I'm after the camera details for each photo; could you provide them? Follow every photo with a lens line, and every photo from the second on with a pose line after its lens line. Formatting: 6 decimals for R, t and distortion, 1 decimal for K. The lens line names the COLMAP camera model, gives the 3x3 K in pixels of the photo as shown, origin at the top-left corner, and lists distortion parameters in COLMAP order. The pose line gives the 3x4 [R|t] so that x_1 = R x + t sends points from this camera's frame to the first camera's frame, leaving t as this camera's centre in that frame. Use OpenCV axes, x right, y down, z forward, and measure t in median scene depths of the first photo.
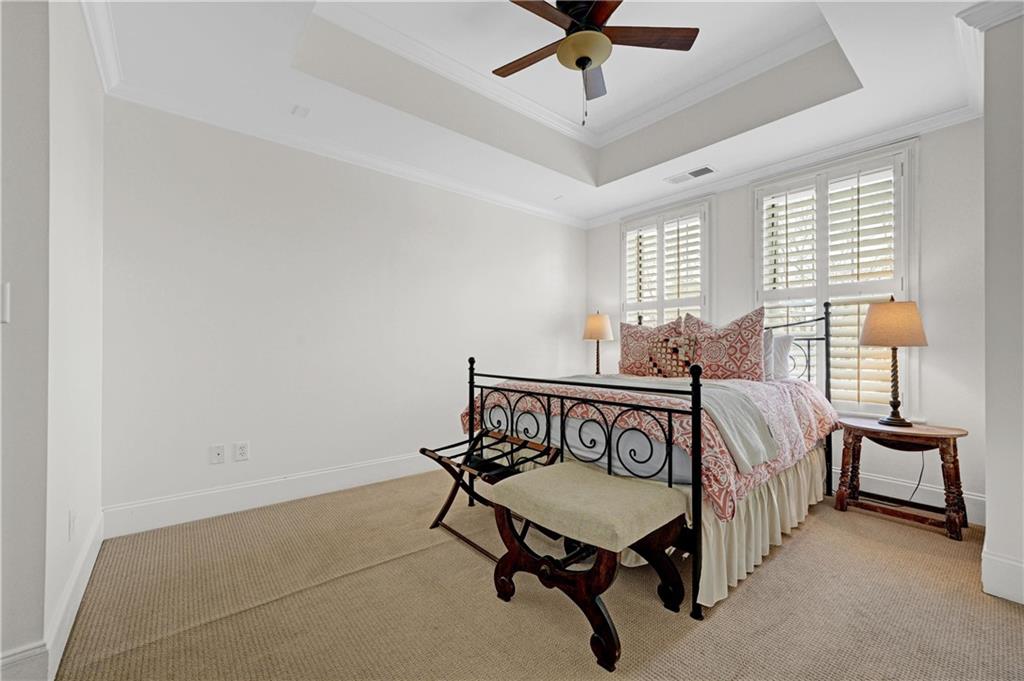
lens RADIAL K [[415.9, 0, 510.0], [0, 415.9, 345.1], [0, 0, 1]] dist [-0.002493, -0.000146]
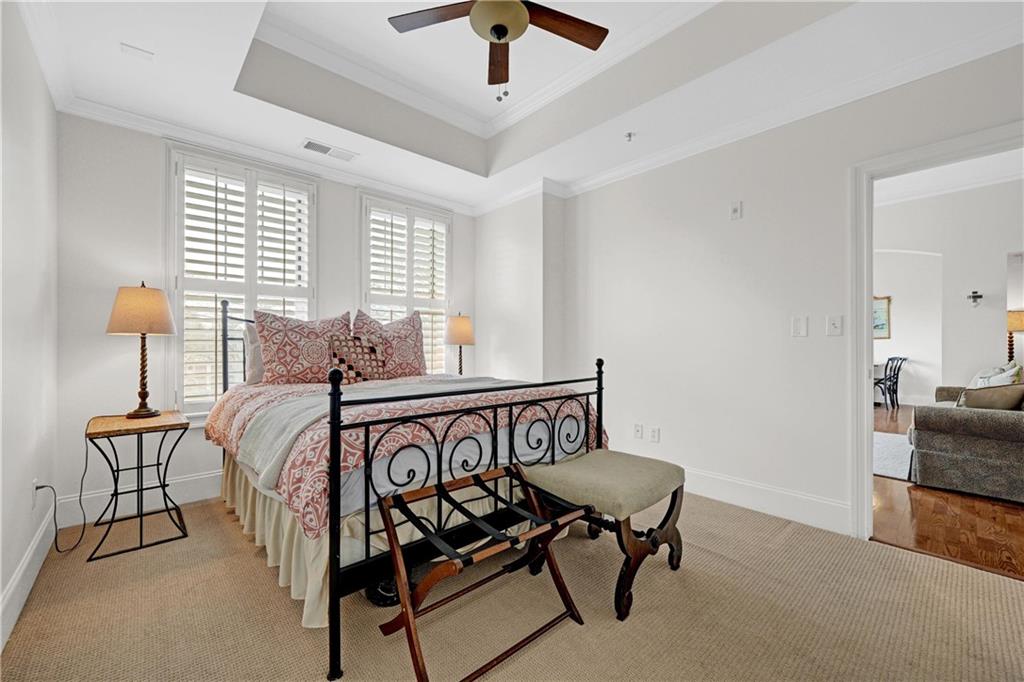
lens RADIAL K [[413.2, 0, 509.9], [0, 413.2, 339.2], [0, 0, 1]] dist [-0.002673, -0.000201]
pose [[-0.032356, 0.000829, 0.999476, -0.702767], [-0.009968, 0.999950, -0.001152, -0.011451], [-0.999427, -0.010000, -0.032346, 0.971577]]
